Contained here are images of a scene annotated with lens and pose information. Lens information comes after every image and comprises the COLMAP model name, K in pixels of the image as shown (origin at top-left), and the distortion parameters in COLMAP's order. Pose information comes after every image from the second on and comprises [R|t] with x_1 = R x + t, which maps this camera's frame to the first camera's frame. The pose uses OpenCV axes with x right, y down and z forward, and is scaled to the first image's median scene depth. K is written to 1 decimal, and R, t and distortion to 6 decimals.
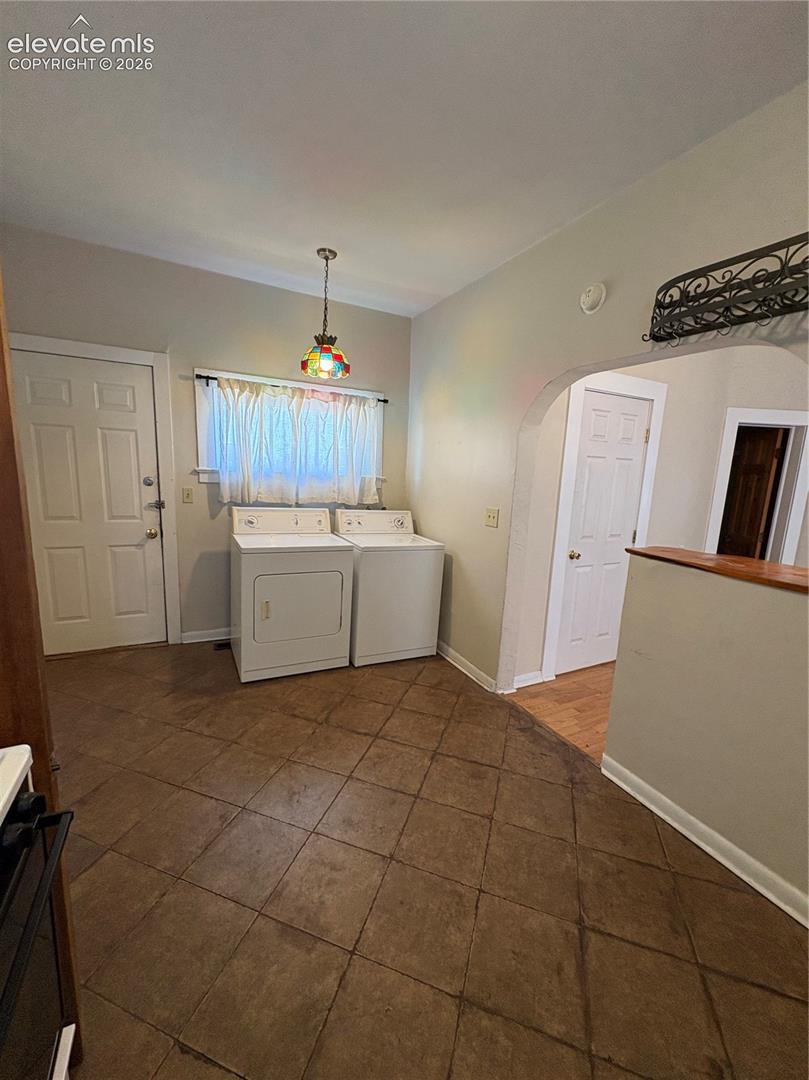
lens RADIAL K [[430.8, 0, 405.9], [0, 430.8, 542.4], [0, 0, 1]] dist [0.000421, 0.000182]
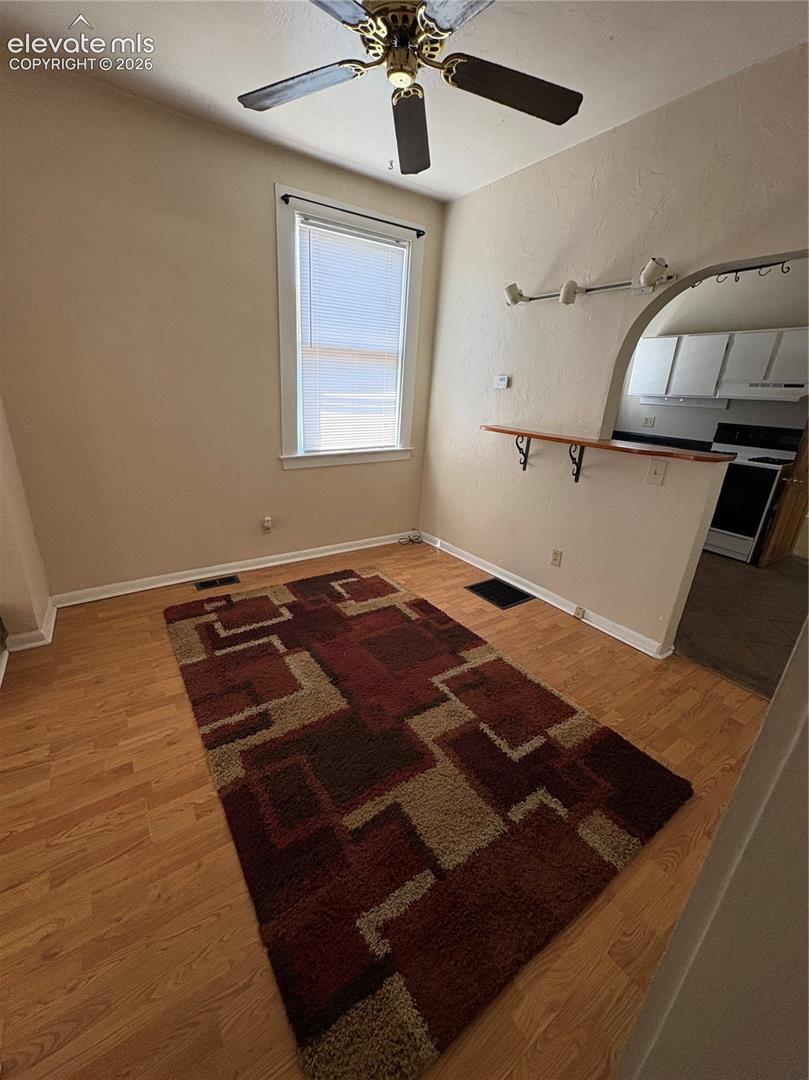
lens RADIAL K [[430.8, 0, 405.5], [0, 430.8, 538.7], [0, 0, 1]] dist [0.000421, 0.000182]
pose [[-0.984198, -0.045699, -0.171072, 1.658002], [-0.124165, 0.866906, 0.482759, -0.251958], [0.126242, 0.496372, -0.858882, 2.120226]]
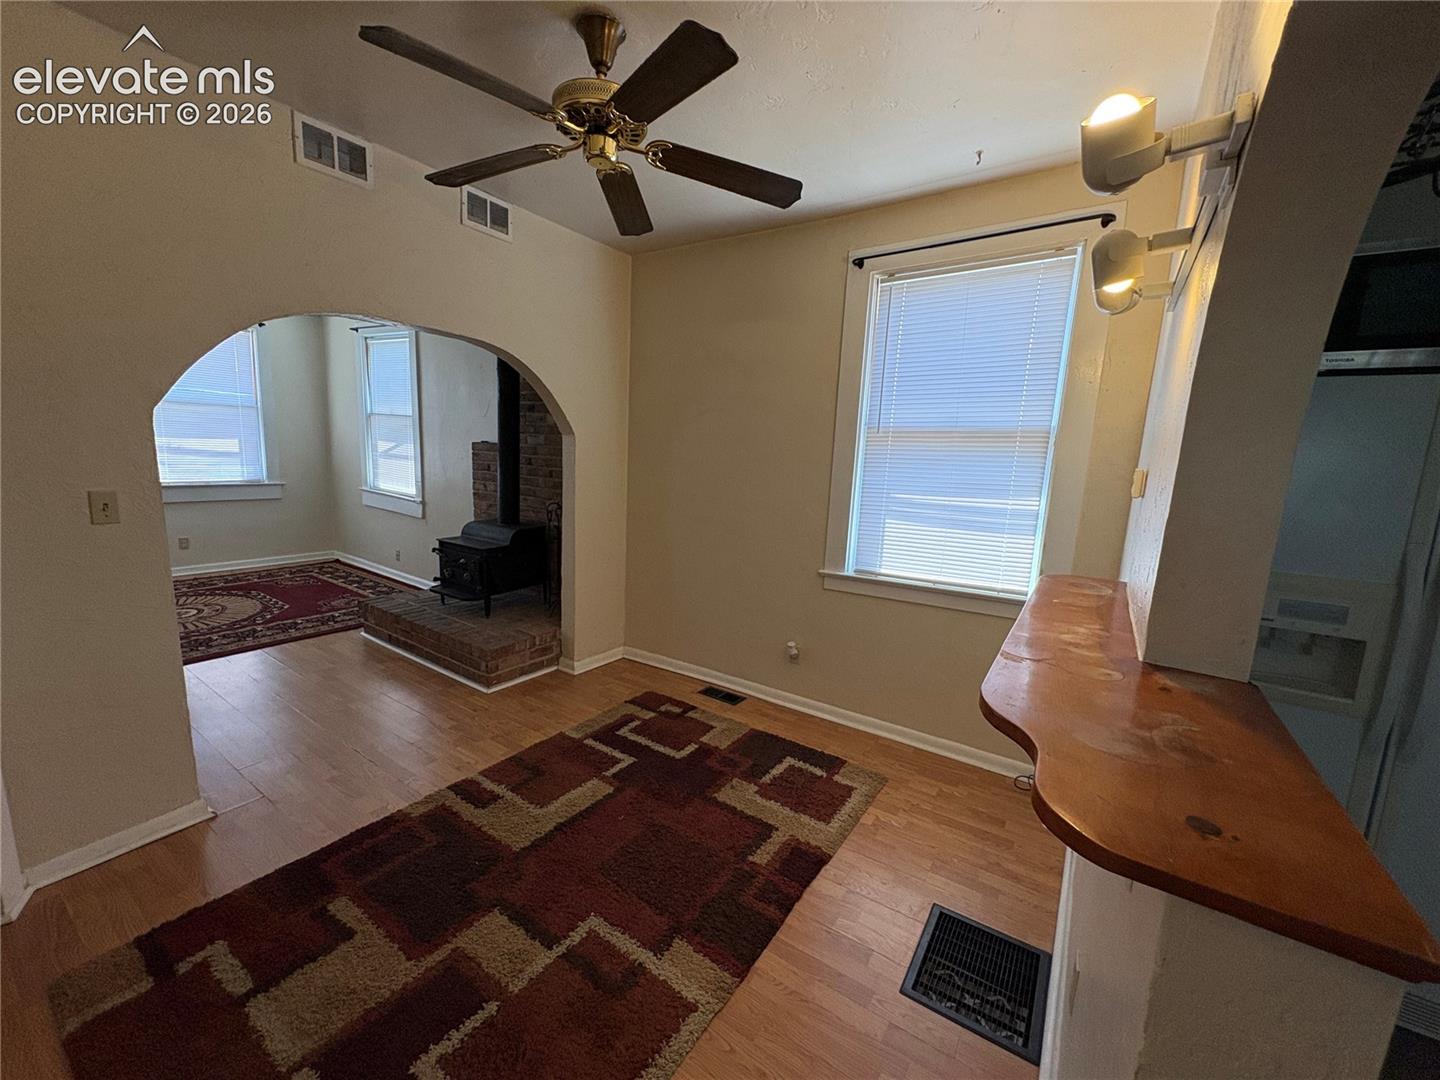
lens RADIAL K [[574.4, 0, 723.4], [0, 574.4, 539.4], [0, 0, 1]] dist [0.000421, 0.000182]
pose [[-0.491918, -0.204337, 0.846323, 0.537676], [0.086888, 0.955694, 0.281247, -0.246731], [-0.866295, 0.211886, -0.452369, 1.419992]]
